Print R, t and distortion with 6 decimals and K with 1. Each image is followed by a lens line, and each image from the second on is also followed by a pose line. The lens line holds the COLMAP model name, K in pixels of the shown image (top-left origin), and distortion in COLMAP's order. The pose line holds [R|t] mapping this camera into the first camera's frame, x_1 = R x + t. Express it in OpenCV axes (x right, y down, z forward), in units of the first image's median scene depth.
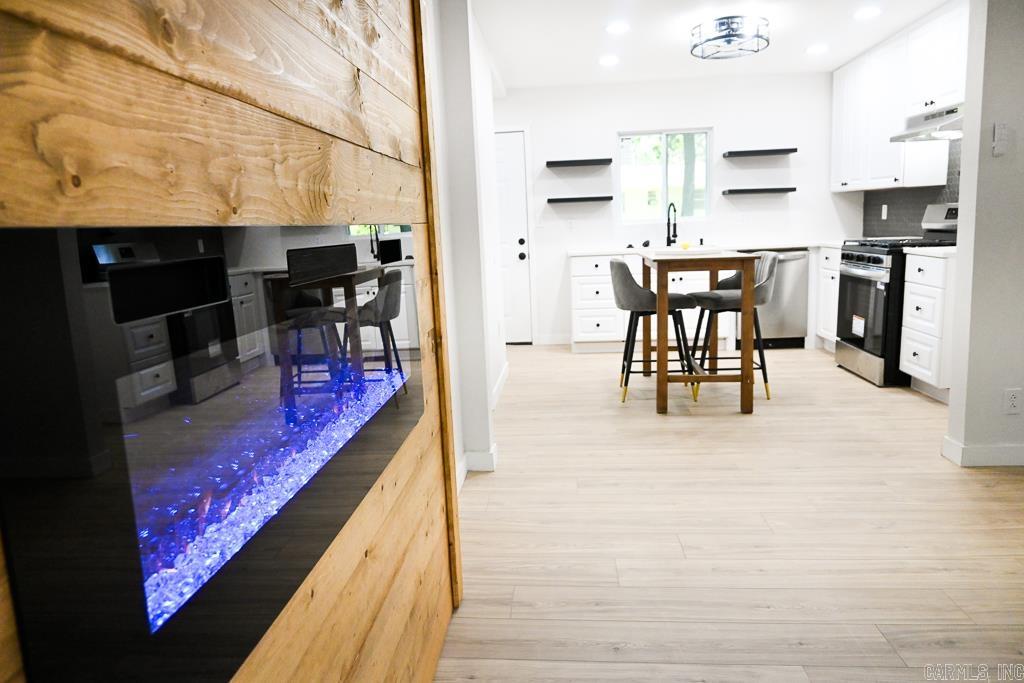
lens RADIAL K [[695.7, 0, 513.8], [0, 695.7, 341.3], [0, 0, 1]] dist [-0.002697, -0.003065]
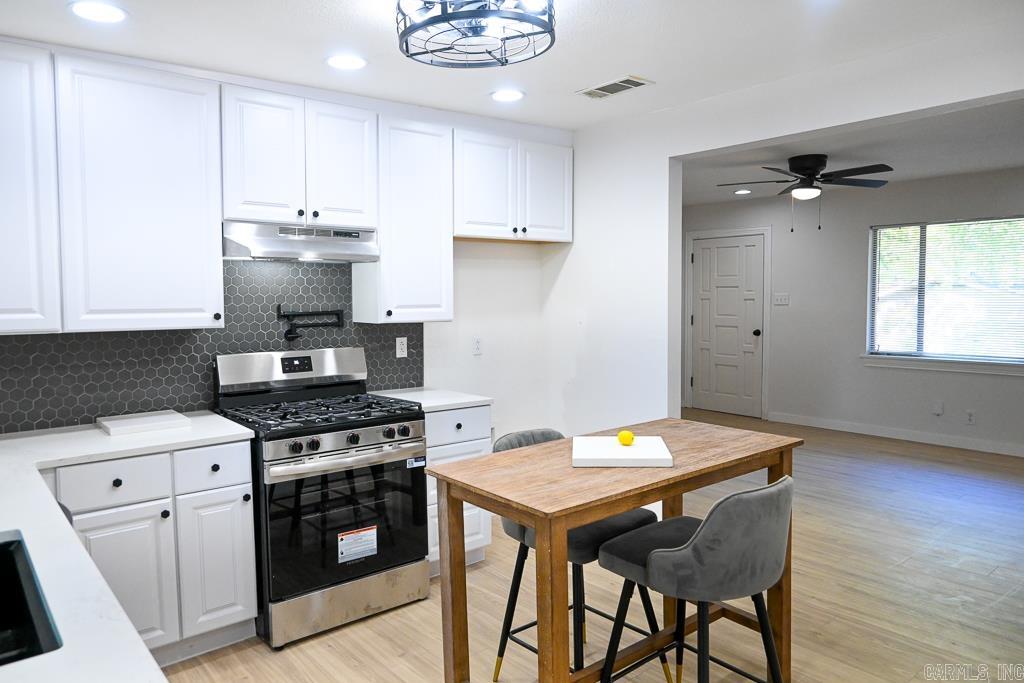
lens RADIAL K [[695.7, 0, 509.2], [0, 695.7, 340.6], [0, 0, 1]] dist [-0.002697, -0.003065]
pose [[-0.698354, 0.000124, 0.715752, -0.039066], [0.159595, 0.974851, 0.155547, -0.216342], [-0.697732, 0.222857, -0.680811, 1.007302]]
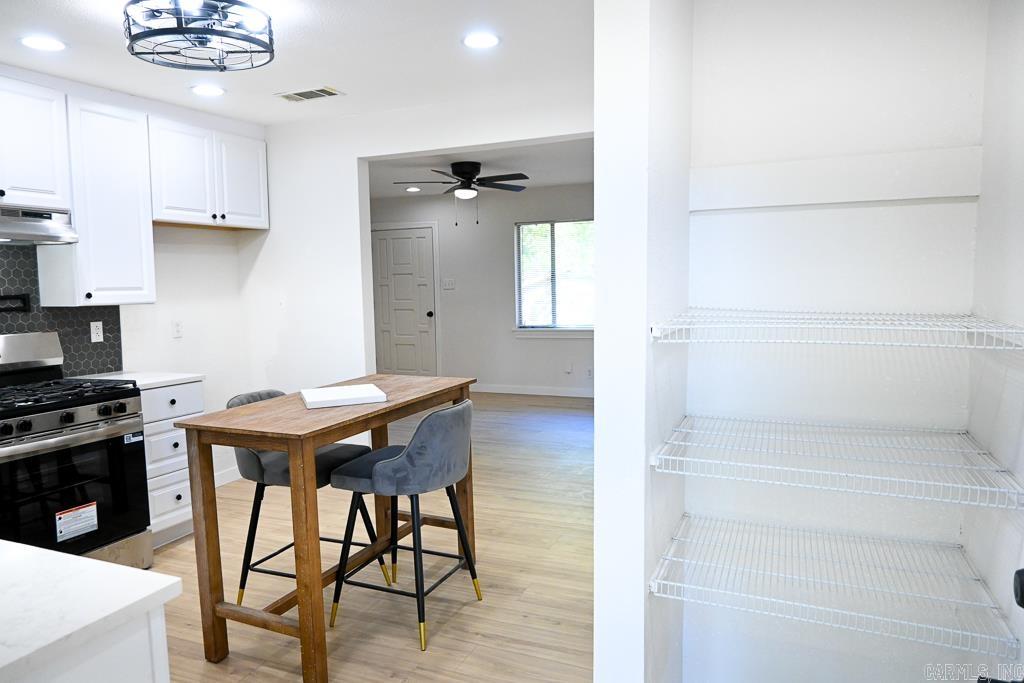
lens RADIAL K [[695.7, 0, 508.6], [0, 695.7, 340.0], [0, 0, 1]] dist [-0.002697, -0.003065]
pose [[-0.943580, 0.033984, 0.329395, -0.072591], [0.114902, 0.966519, 0.229431, -0.221186], [-0.310570, 0.254335, -0.915893, 1.106145]]
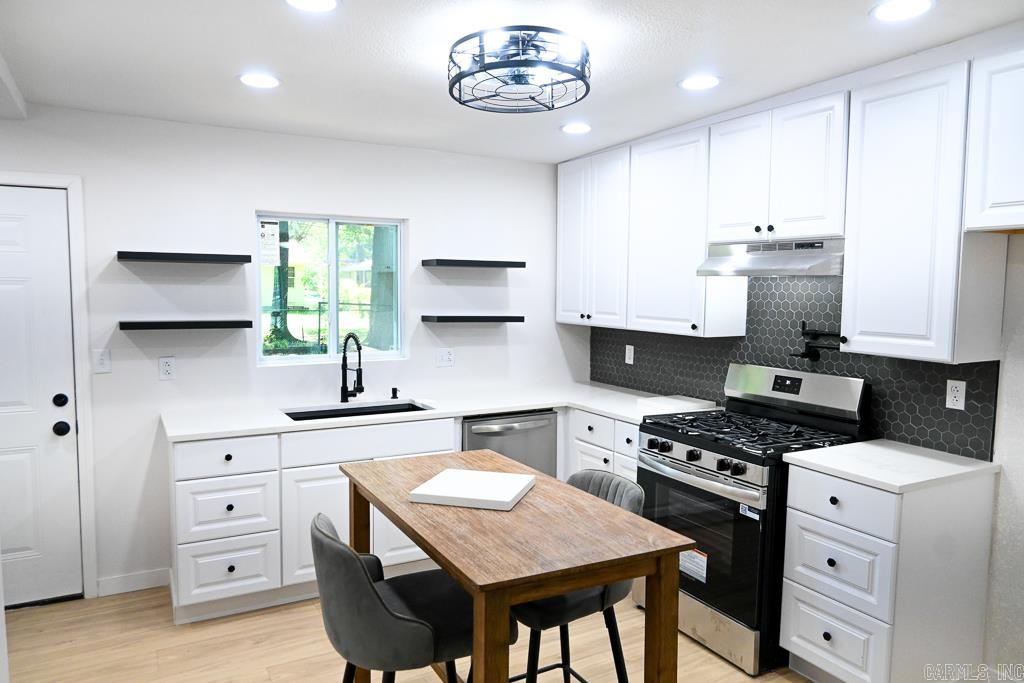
lens RADIAL K [[695.7, 0, 509.7], [0, 695.7, 343.3], [0, 0, 1]] dist [-0.002697, -0.003065]
pose [[0.835845, 0.007371, 0.548916, 0.007591], [0.048042, 0.995091, -0.086517, -0.134267], [-0.546859, 0.098686, 0.831388, 0.424980]]
